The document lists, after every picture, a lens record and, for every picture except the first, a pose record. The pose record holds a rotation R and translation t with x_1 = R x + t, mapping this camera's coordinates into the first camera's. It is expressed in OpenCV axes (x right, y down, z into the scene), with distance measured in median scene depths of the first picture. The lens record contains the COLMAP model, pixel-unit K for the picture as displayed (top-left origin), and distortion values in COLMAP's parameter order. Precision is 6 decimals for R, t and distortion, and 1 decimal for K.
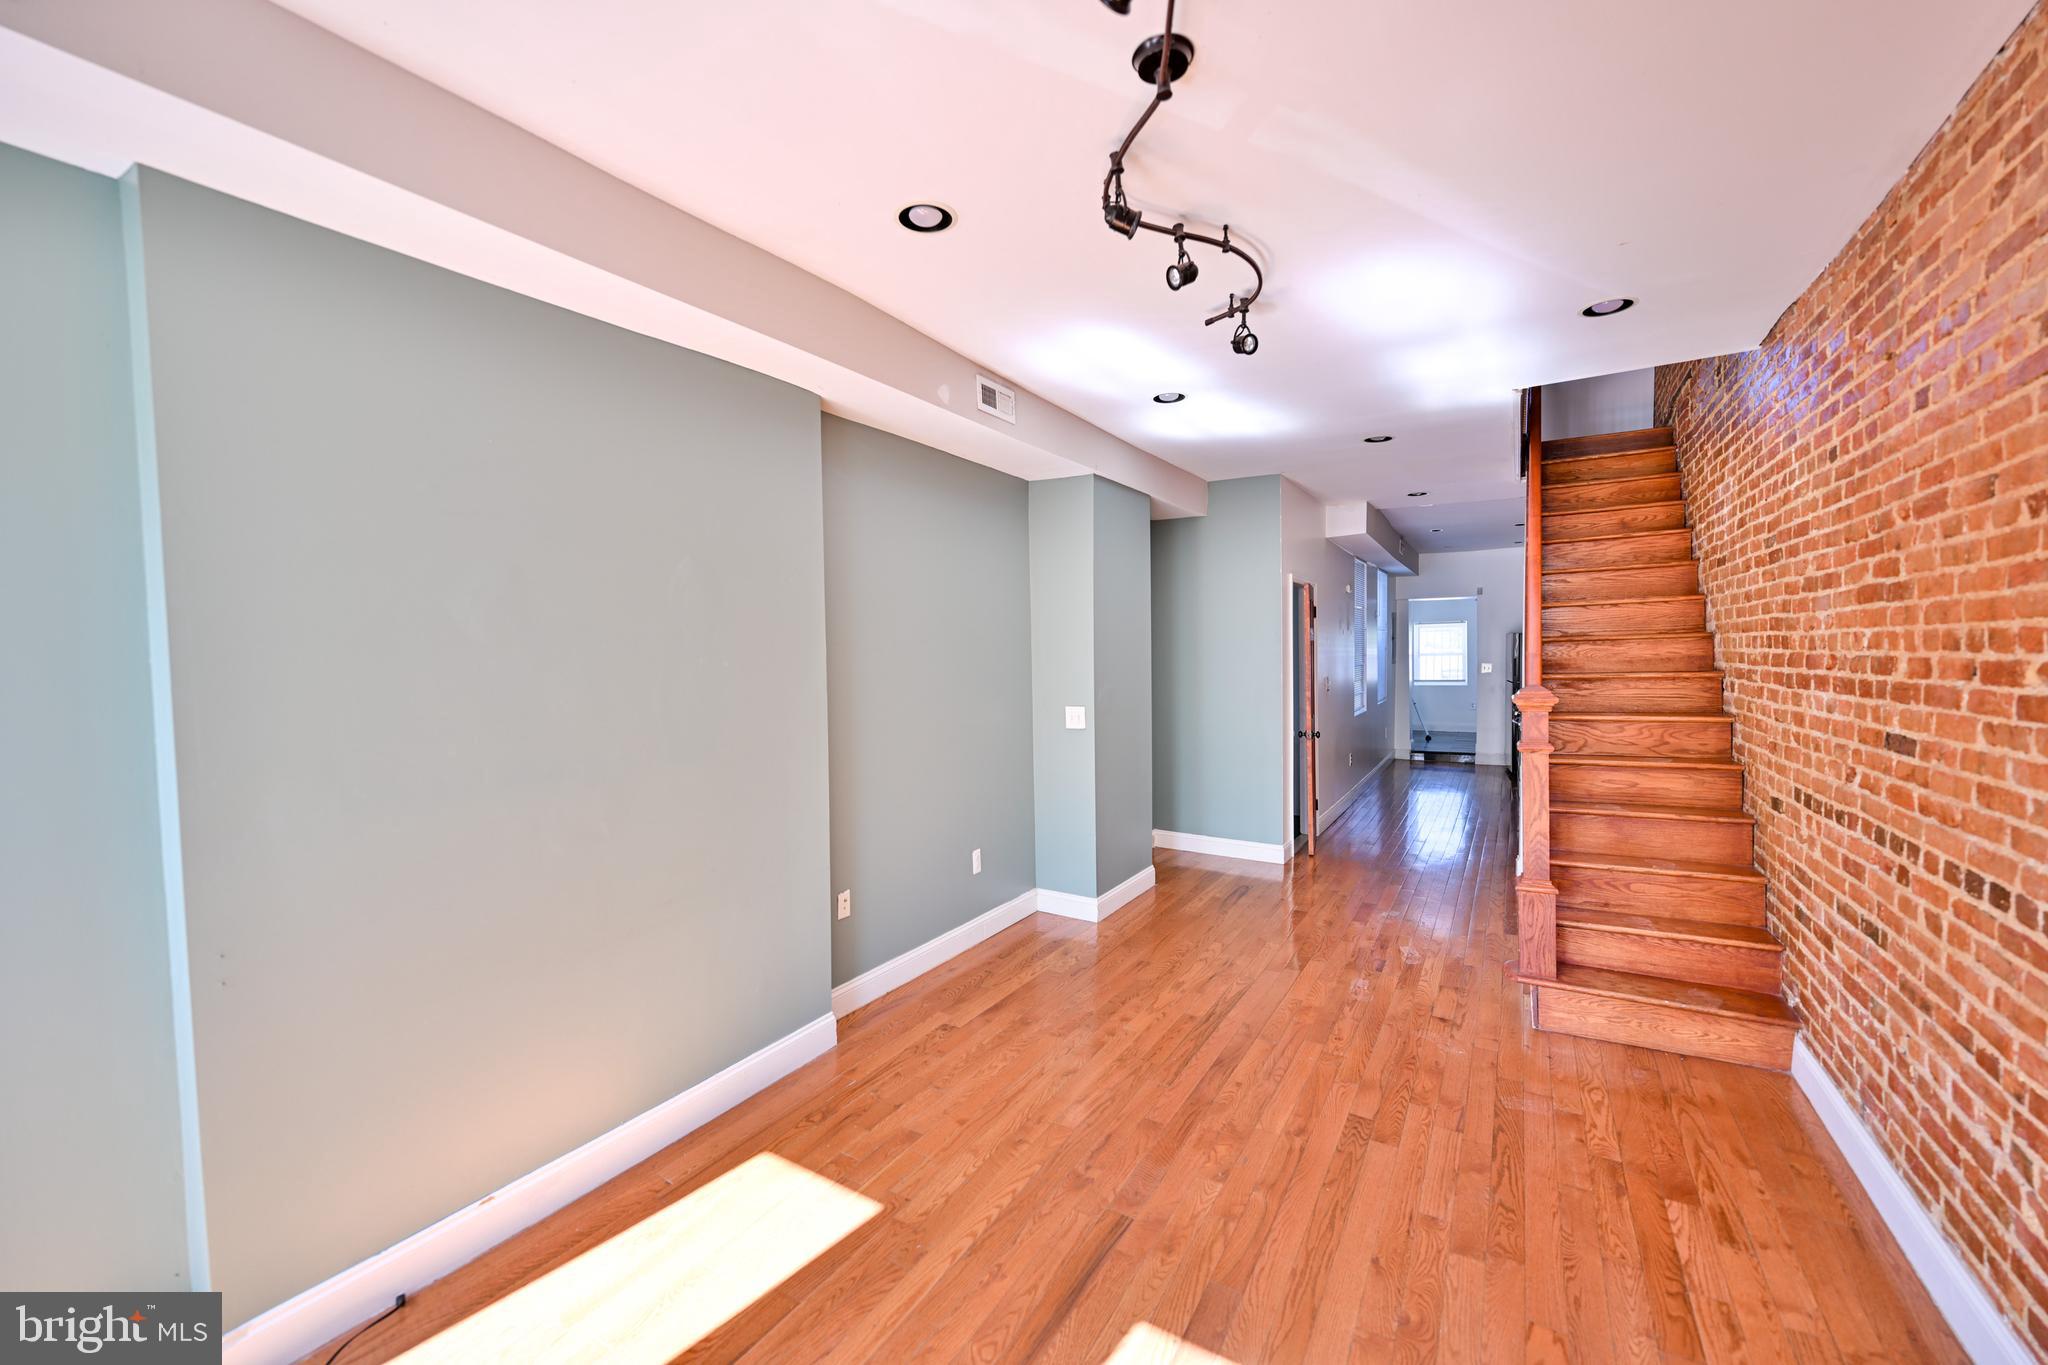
lens RADIAL K [[810.9, 0, 1019.8], [0, 810.9, 679.9], [0, 0, 1]] dist [-0.000283, 0.000241]
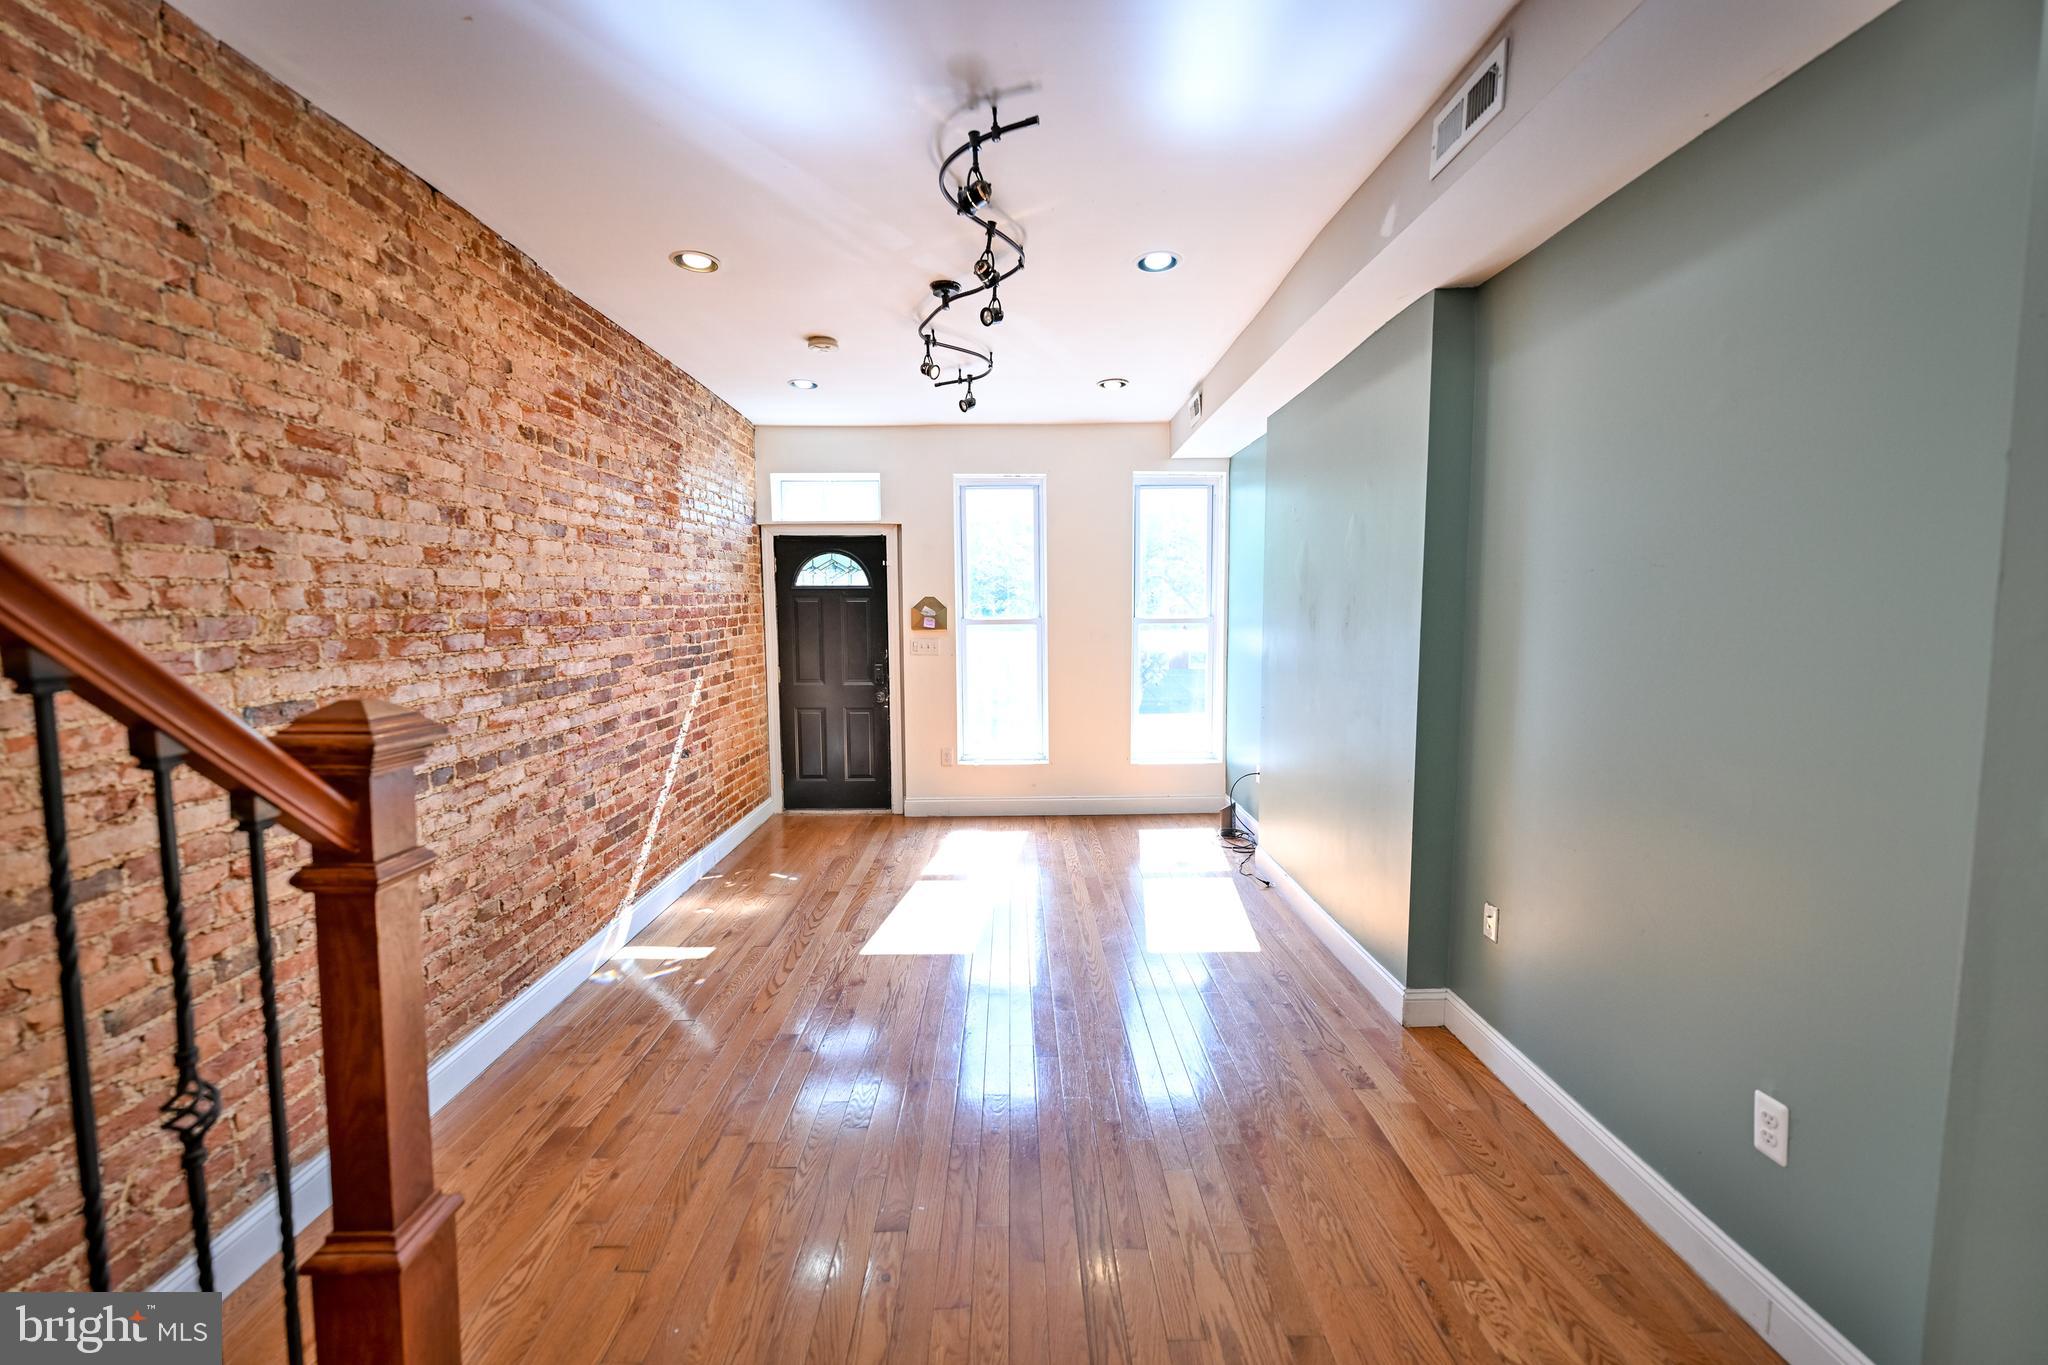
lens RADIAL K [[810.9, 0, 1019.8], [0, 810.9, 679.9], [0, 0, 1]] dist [-0.000283, 0.000241]
pose [[-0.843563, 0.068957, -0.532584, 0.802790], [-0.000269, 0.991668, 0.128823, -0.067602], [0.537030, 0.108813, -0.836516, 2.020033]]
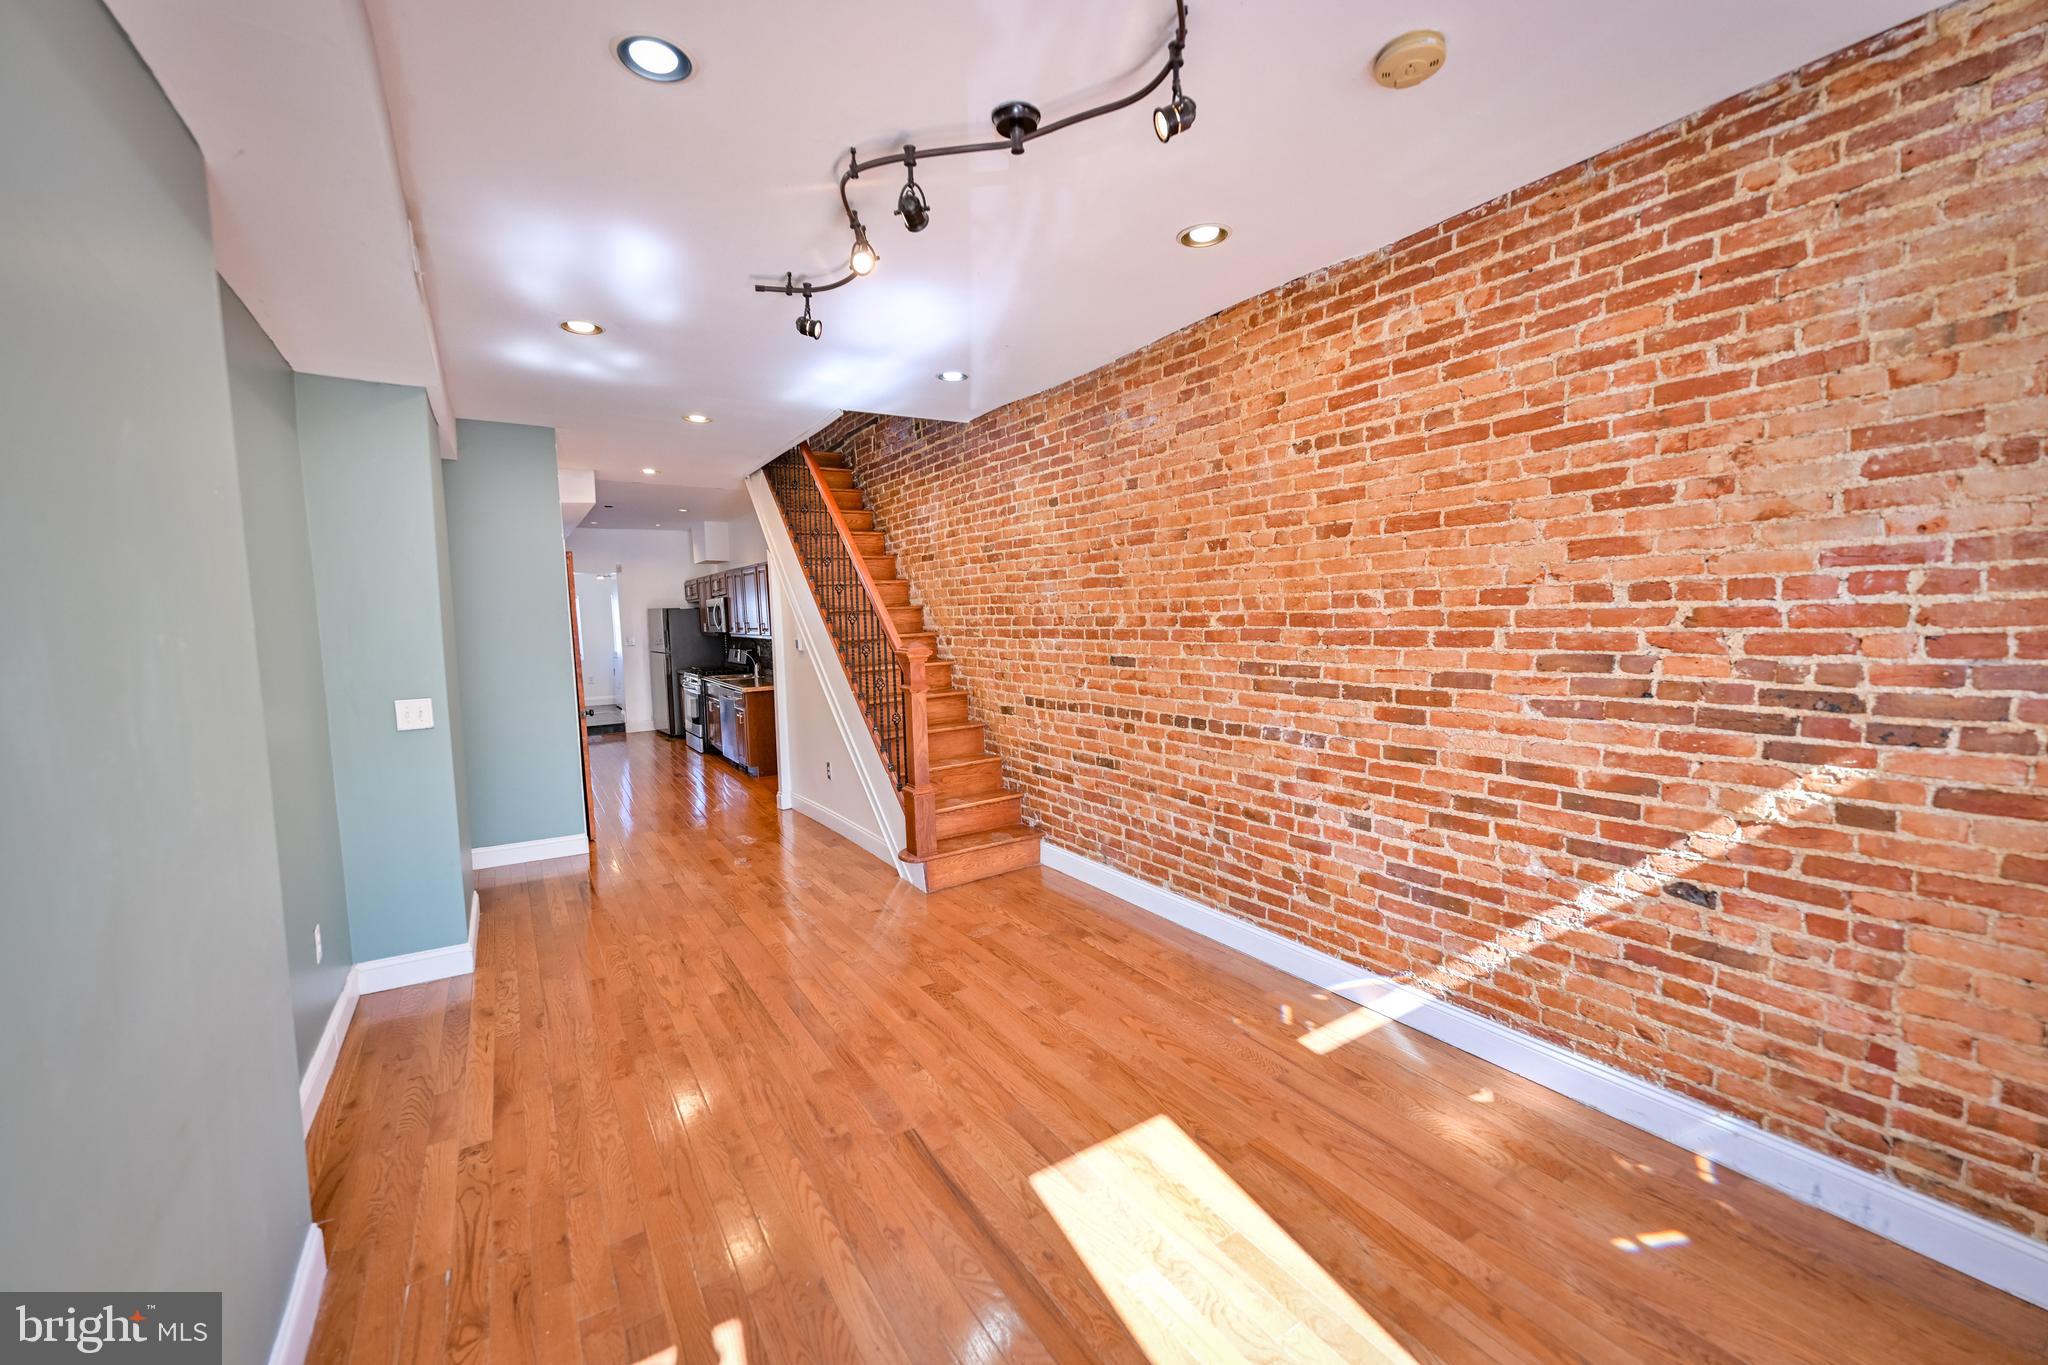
lens RADIAL K [[810.9, 0, 1019.8], [0, 810.9, 679.9], [0, 0, 1]] dist [-0.000283, 0.000241]
pose [[0.430951, -0.073354, 0.899389, -0.699815], [0.050273, 0.997094, 0.057234, -0.000185], [-0.900974, 0.020550, 0.433387, 0.353636]]
